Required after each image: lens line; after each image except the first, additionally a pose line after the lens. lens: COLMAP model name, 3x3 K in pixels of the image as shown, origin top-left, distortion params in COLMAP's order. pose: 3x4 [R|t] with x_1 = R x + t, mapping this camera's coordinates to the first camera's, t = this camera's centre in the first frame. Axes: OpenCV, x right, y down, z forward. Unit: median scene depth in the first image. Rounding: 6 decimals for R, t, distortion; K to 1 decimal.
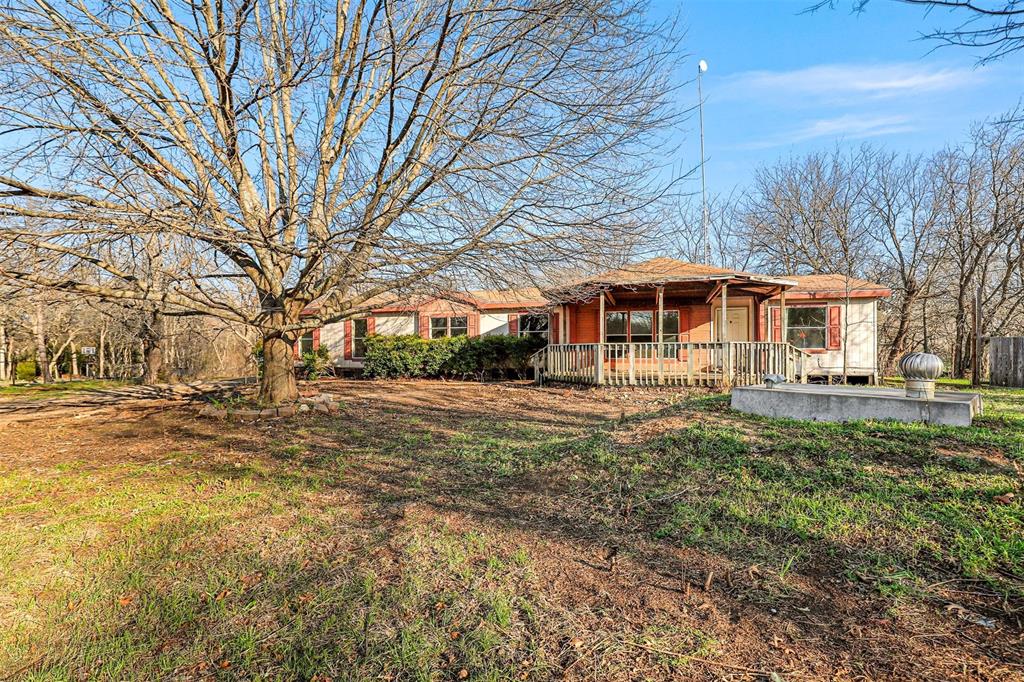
lens RADIAL K [[484.3, 0, 508.0], [0, 484.3, 349.6], [0, 0, 1]] dist [-0.002339, -0.000443]
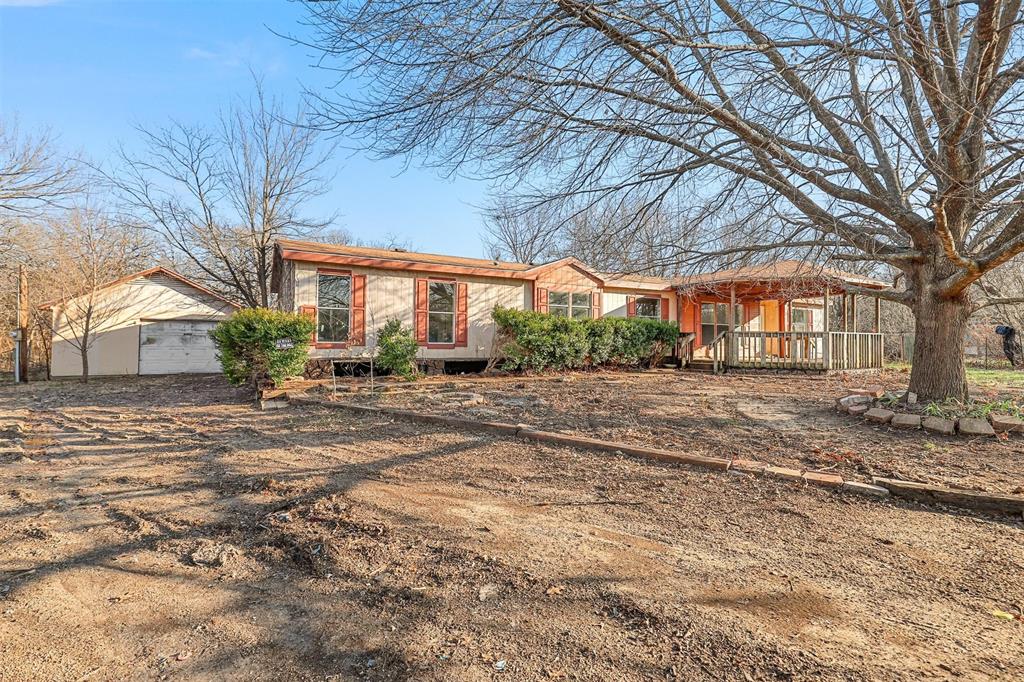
lens RADIAL K [[484.3, 0, 508.8], [0, 484.3, 340.4], [0, 0, 1]] dist [-0.002339, -0.000443]
pose [[0.686342, 0.015884, 0.727106, -0.915212], [-0.016900, 0.999840, -0.005890, 0.020689], [-0.727083, -0.008246, 0.686500, 0.648624]]
